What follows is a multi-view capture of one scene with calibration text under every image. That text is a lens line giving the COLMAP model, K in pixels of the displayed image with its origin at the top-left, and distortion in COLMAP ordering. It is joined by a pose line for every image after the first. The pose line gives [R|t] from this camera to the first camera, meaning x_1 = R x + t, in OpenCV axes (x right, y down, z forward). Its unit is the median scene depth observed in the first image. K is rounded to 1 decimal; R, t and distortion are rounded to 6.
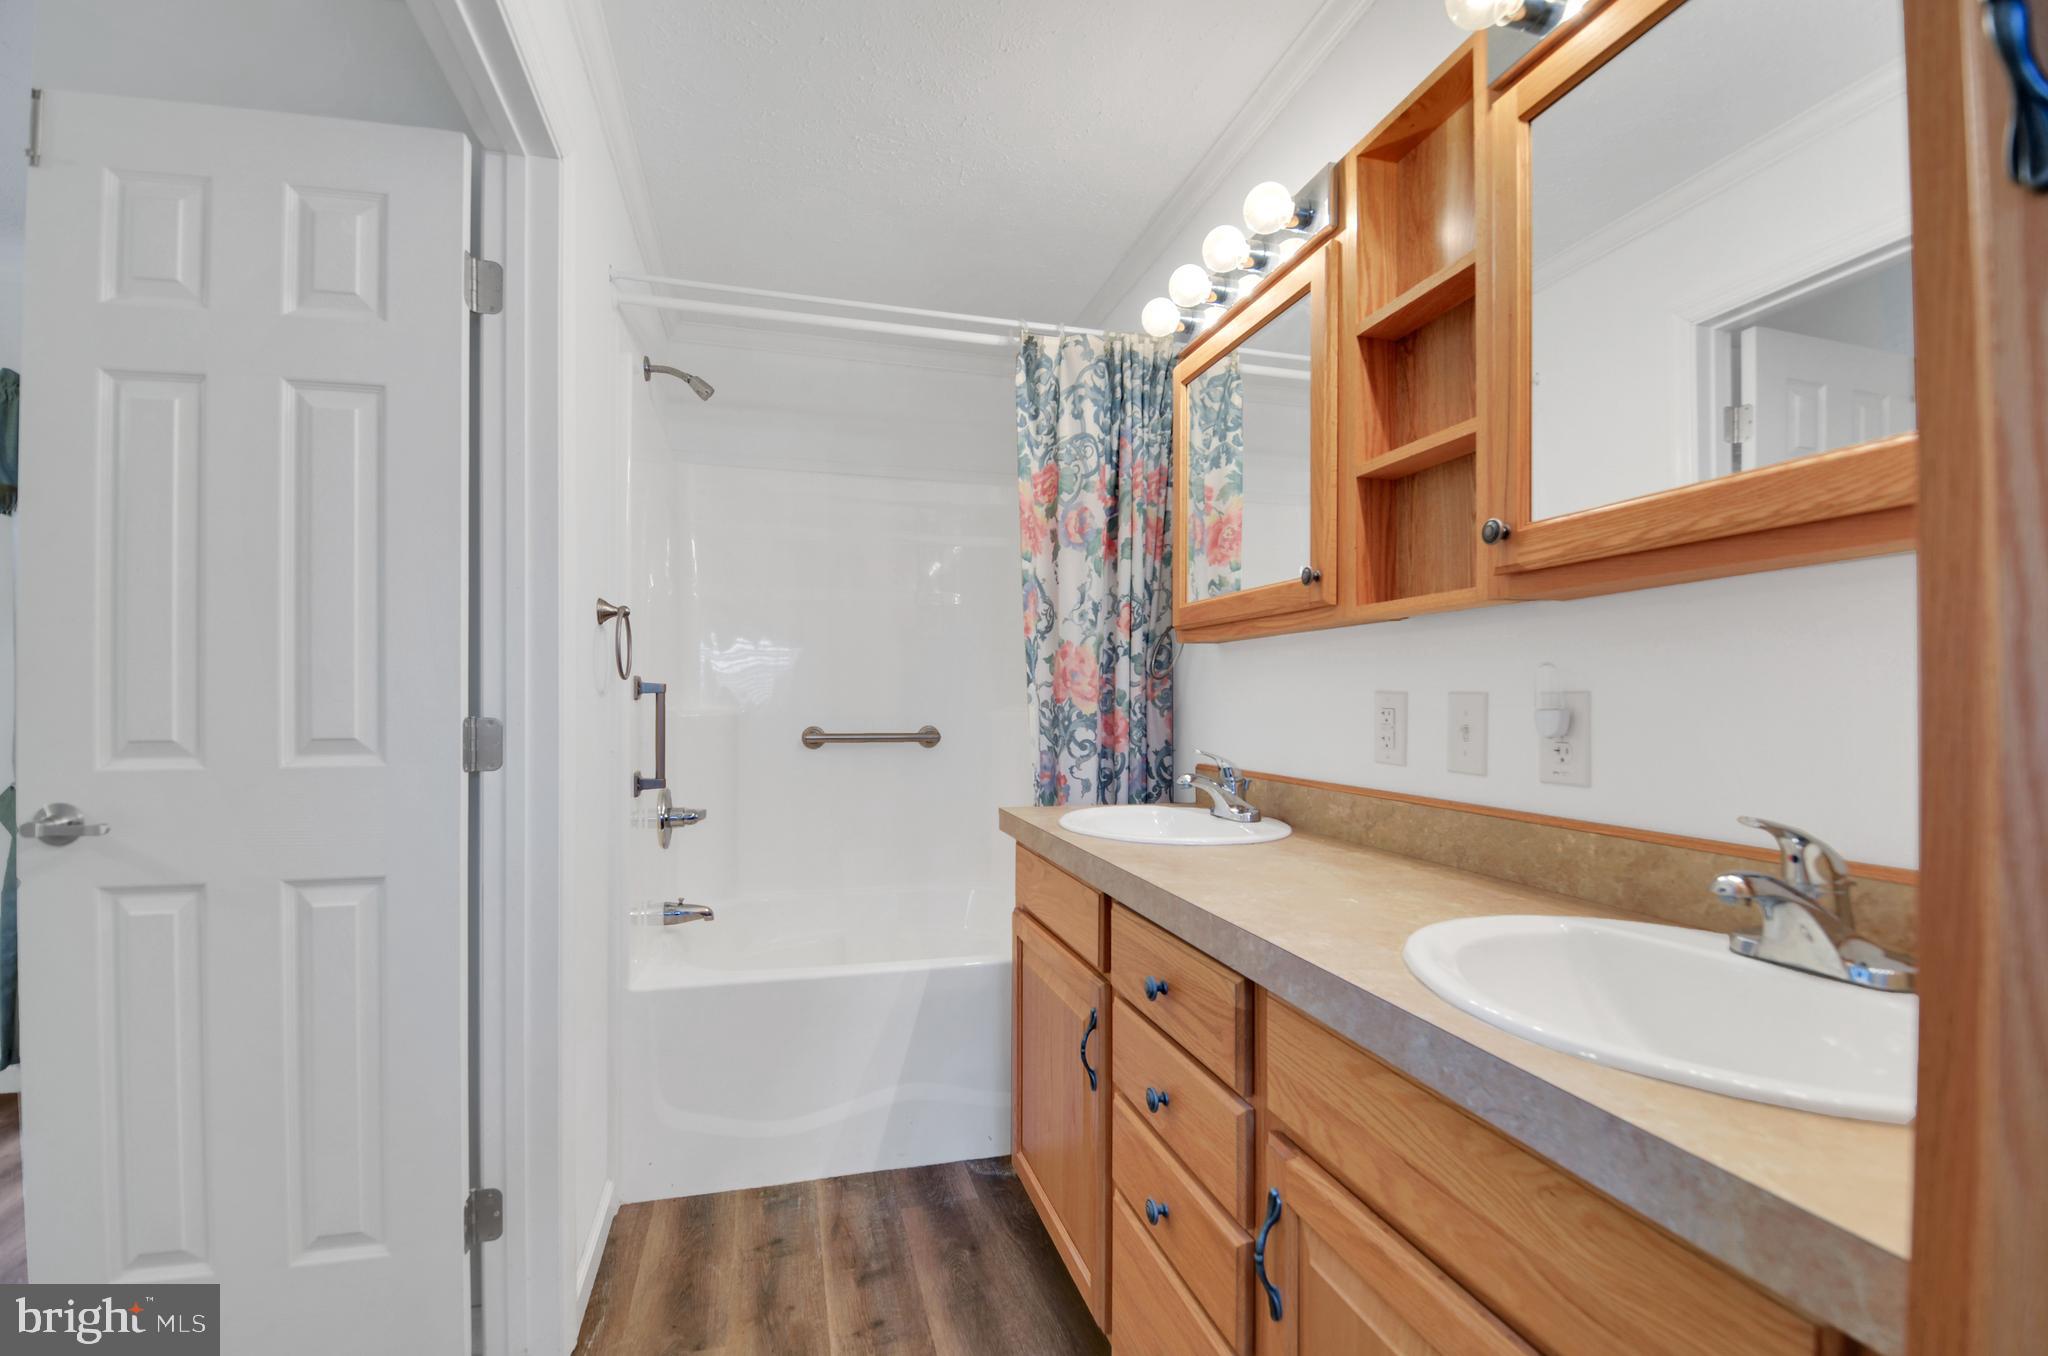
lens RADIAL K [[918.3, 0, 1016.6], [0, 918.3, 697.4], [0, 0, 1]] dist [0.005050, -0.001354]
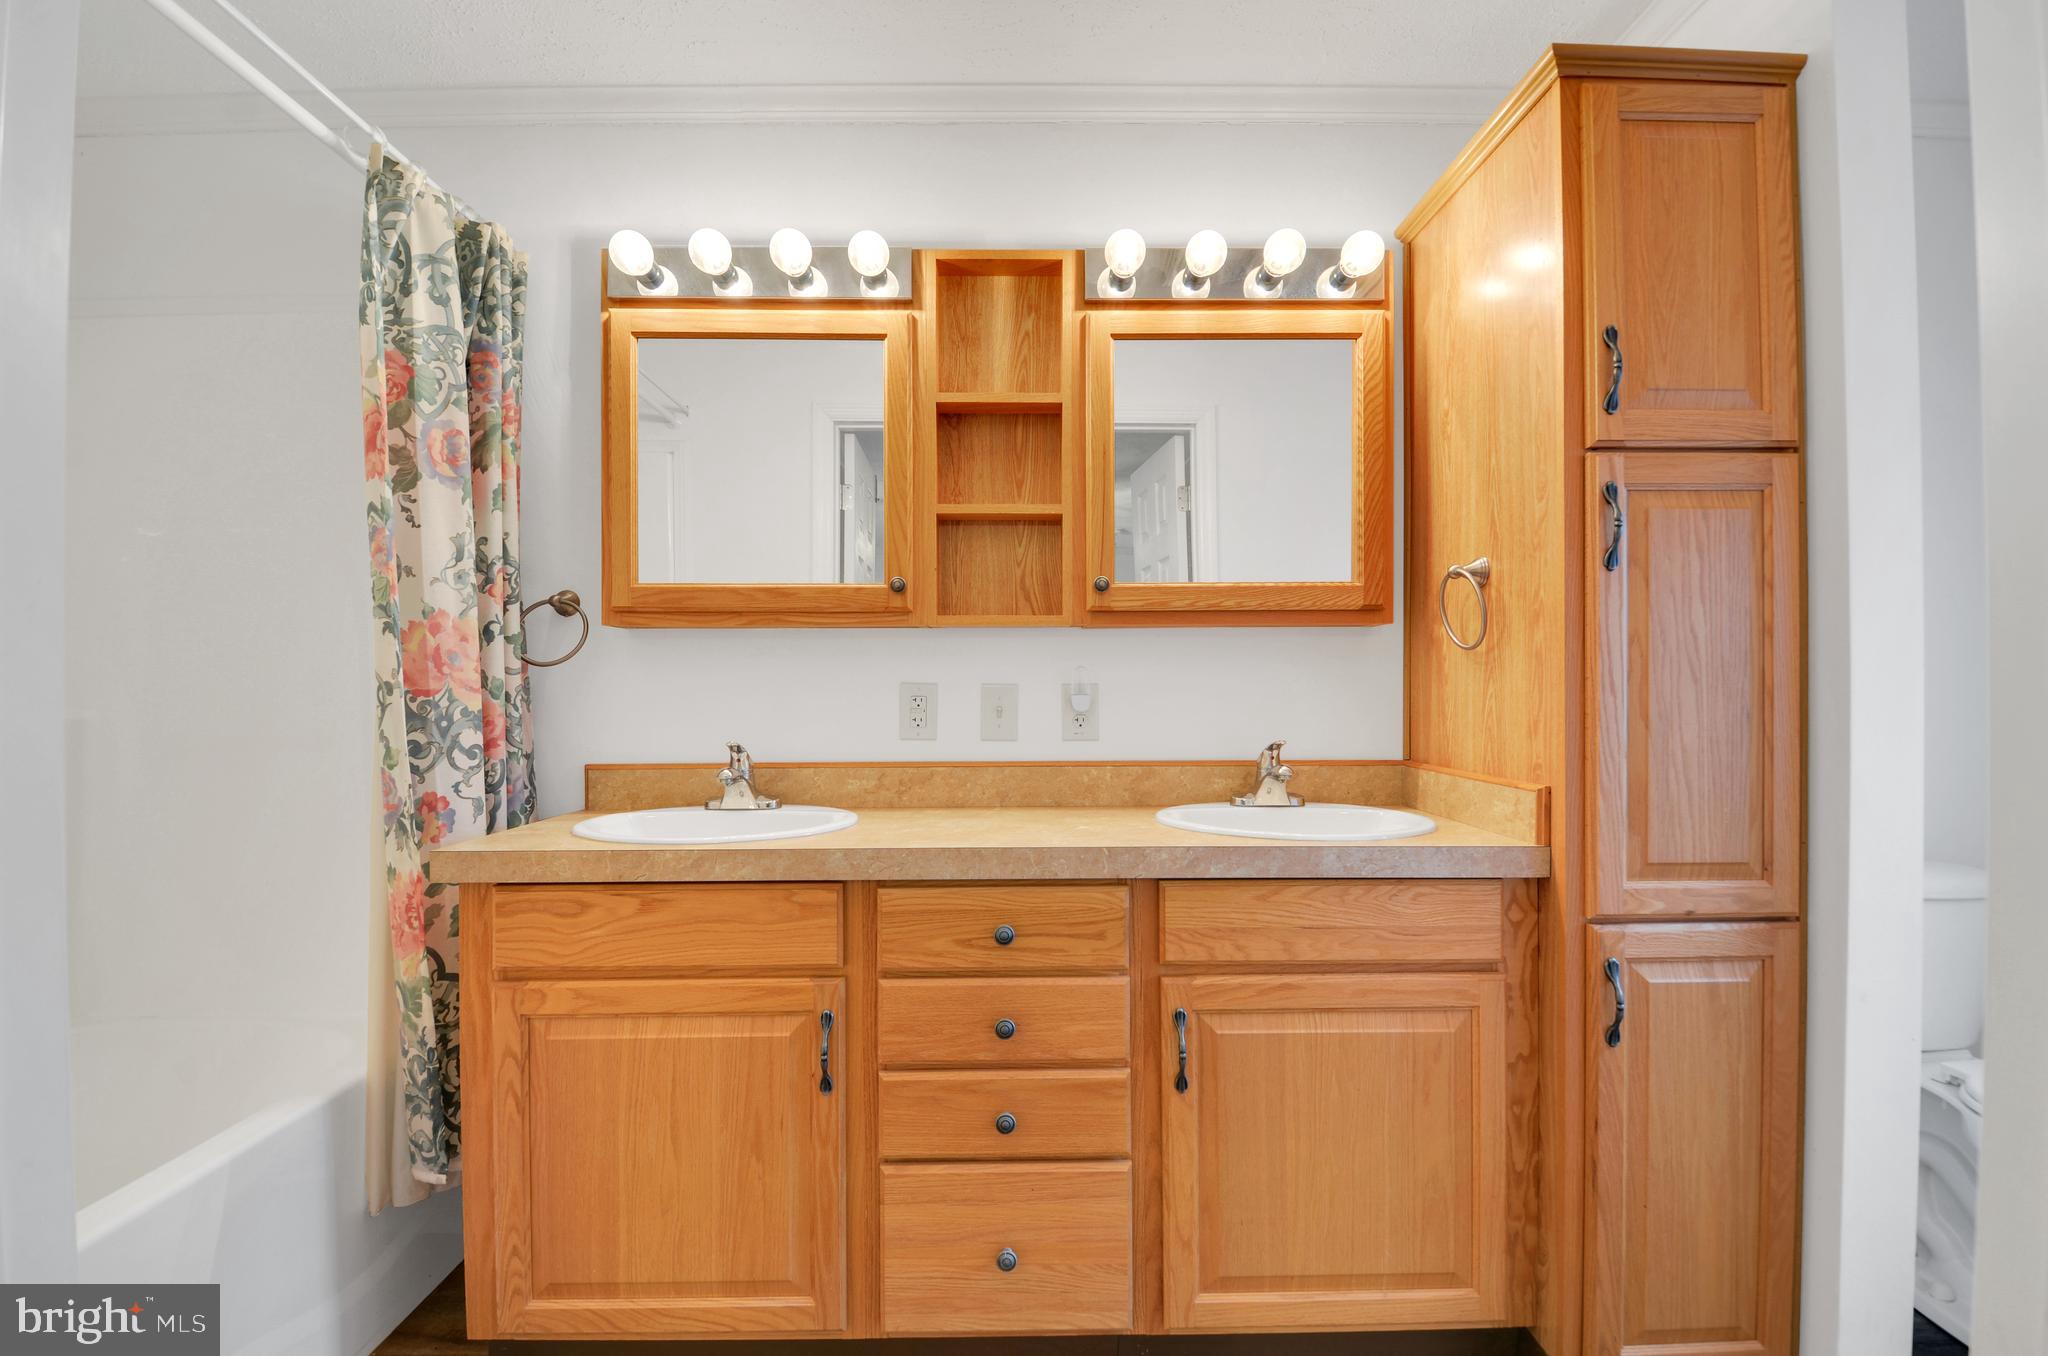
lens RADIAL K [[918.3, 0, 1026.3], [0, 918.3, 689.5], [0, 0, 1]] dist [0.005050, -0.001354]
pose [[0.225262, -0.003531, 0.974292, -0.550314], [0.000670, 0.999994, 0.003470, -0.001132], [-0.974298, -0.000129, 0.225263, 0.392236]]
